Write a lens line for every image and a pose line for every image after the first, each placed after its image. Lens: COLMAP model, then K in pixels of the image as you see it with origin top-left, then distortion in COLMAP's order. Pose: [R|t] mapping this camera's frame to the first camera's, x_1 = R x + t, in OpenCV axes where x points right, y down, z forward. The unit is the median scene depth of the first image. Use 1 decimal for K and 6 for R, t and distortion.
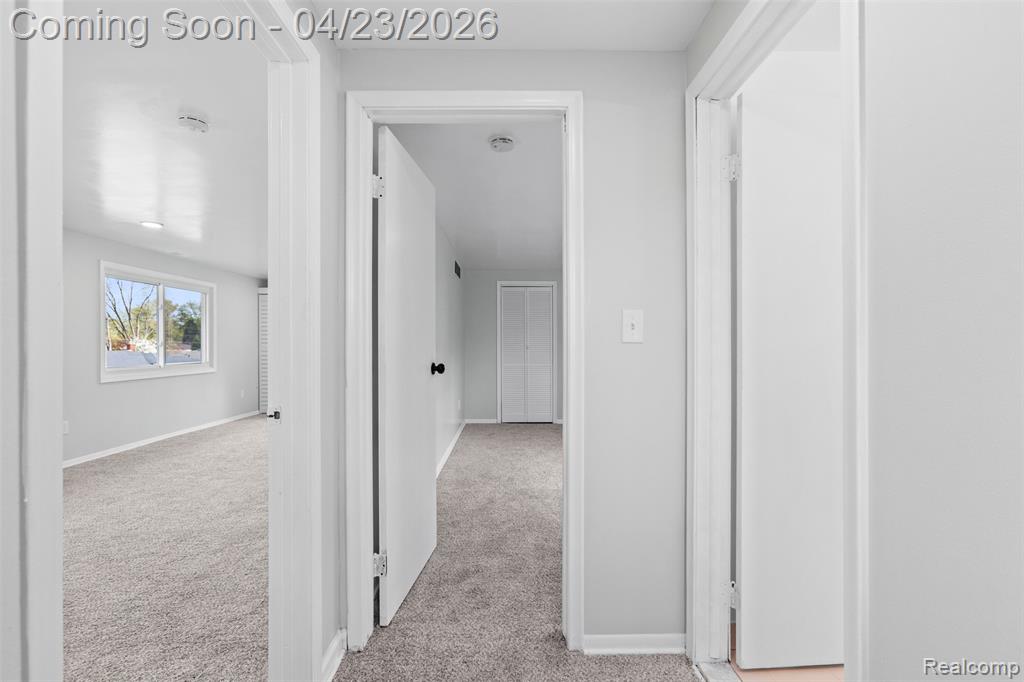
lens RADIAL K [[465.2, 0, 514.3], [0, 465.2, 344.7], [0, 0, 1]] dist [-0.009880, 0.009319]
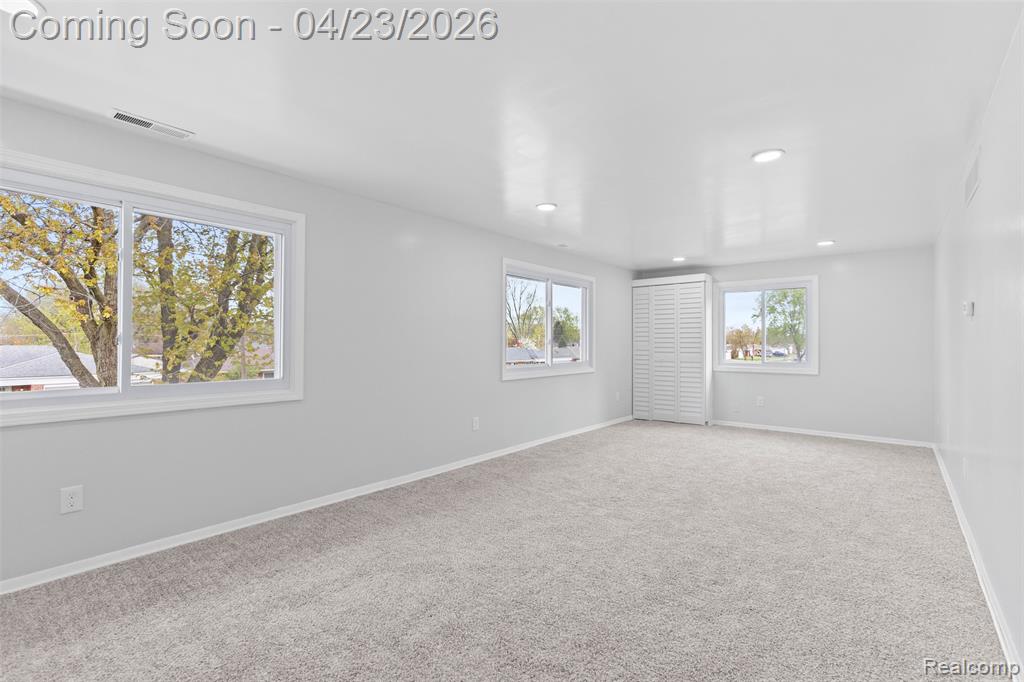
lens RADIAL K [[465.2, 0, 511.7], [0, 465.2, 340.8], [0, 0, 1]] dist [-0.009880, 0.009319]
pose [[0.760314, 0.000760, -0.649555, -0.177909], [-0.004377, 0.999983, -0.003954, 0.000558], [0.649541, 0.005850, 0.760304, 0.198509]]
